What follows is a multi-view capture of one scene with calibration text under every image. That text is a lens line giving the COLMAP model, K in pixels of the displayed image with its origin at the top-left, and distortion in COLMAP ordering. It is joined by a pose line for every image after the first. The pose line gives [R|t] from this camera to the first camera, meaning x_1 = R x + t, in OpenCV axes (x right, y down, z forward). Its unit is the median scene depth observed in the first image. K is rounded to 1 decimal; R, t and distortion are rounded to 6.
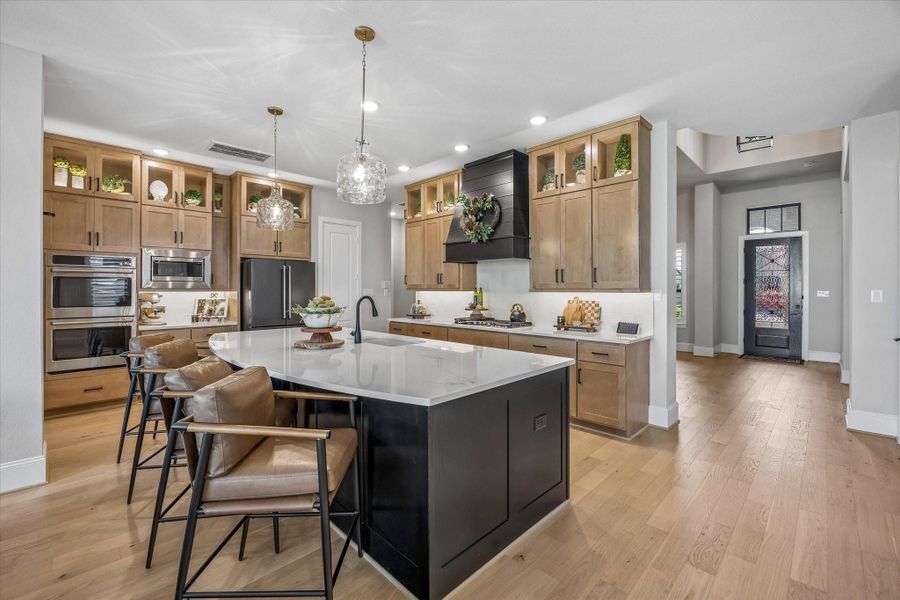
lens RADIAL K [[385.4, 0, 458.6], [0, 385.4, 290.3], [0, 0, 1]] dist [-0.012101, 0.000365]
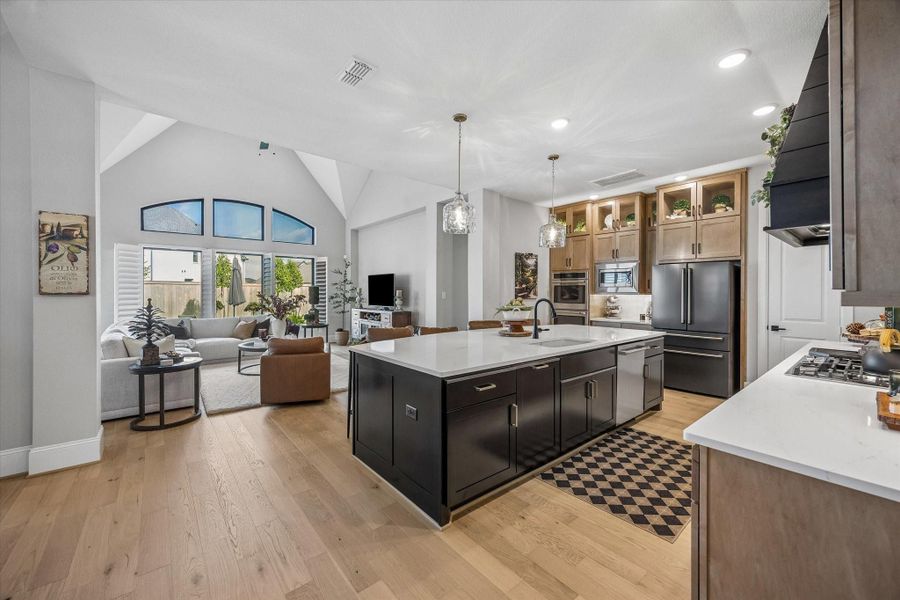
lens RADIAL K [[359.9, 0, 450.4], [0, 359.9, 294.7], [0, 0, 1]] dist [-0.002442, -0.000256]
pose [[-0.114507, 0.006725, -0.993400, 0.675826], [-0.005131, 0.999960, 0.007361, -0.002489], [0.993409, 0.005940, -0.114468, 0.675006]]
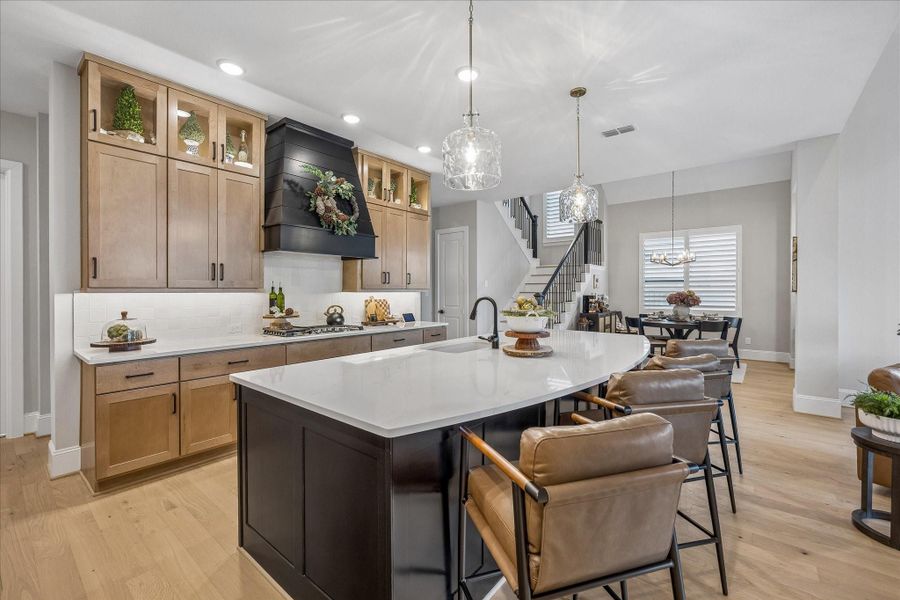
lens RADIAL K [[359.9, 0, 451.8], [0, 359.9, 295.2], [0, 0, 1]] dist [-0.002442, -0.000256]
pose [[-0.078600, -0.010725, 0.996849, -0.858257], [0.000765, 0.999941, 0.010818, 0.001007], [-0.996906, 0.001613, -0.078587, 0.908420]]
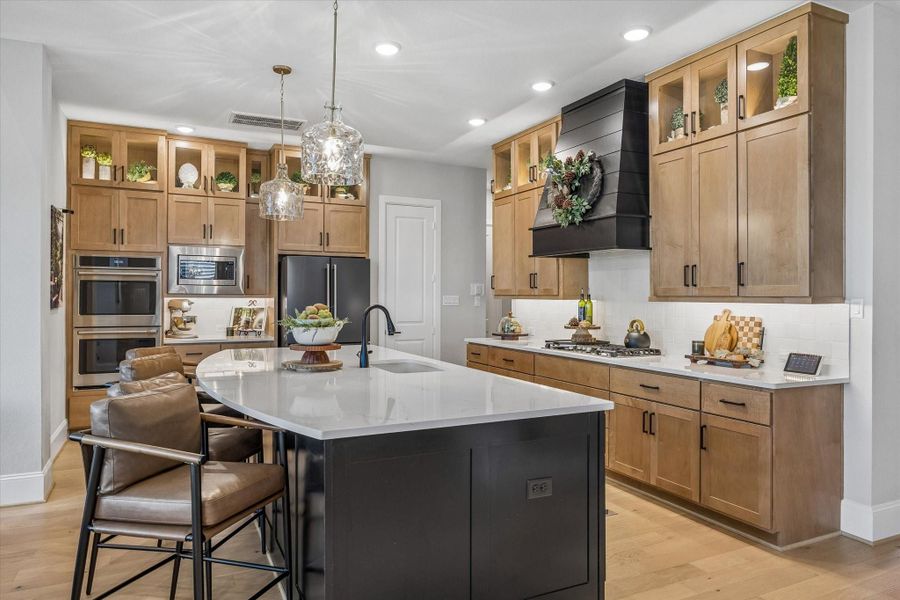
lens RADIAL K [[602.6, 0, 464.5], [0, 602.6, 295.8], [0, 0, 1]] dist [0.004853, -0.013995]
pose [[0.945003, 0.004287, -0.327033, 0.243428], [-0.005299, 0.999984, -0.002204, -0.001026], [0.327019, 0.003816, 0.945010, -0.041797]]
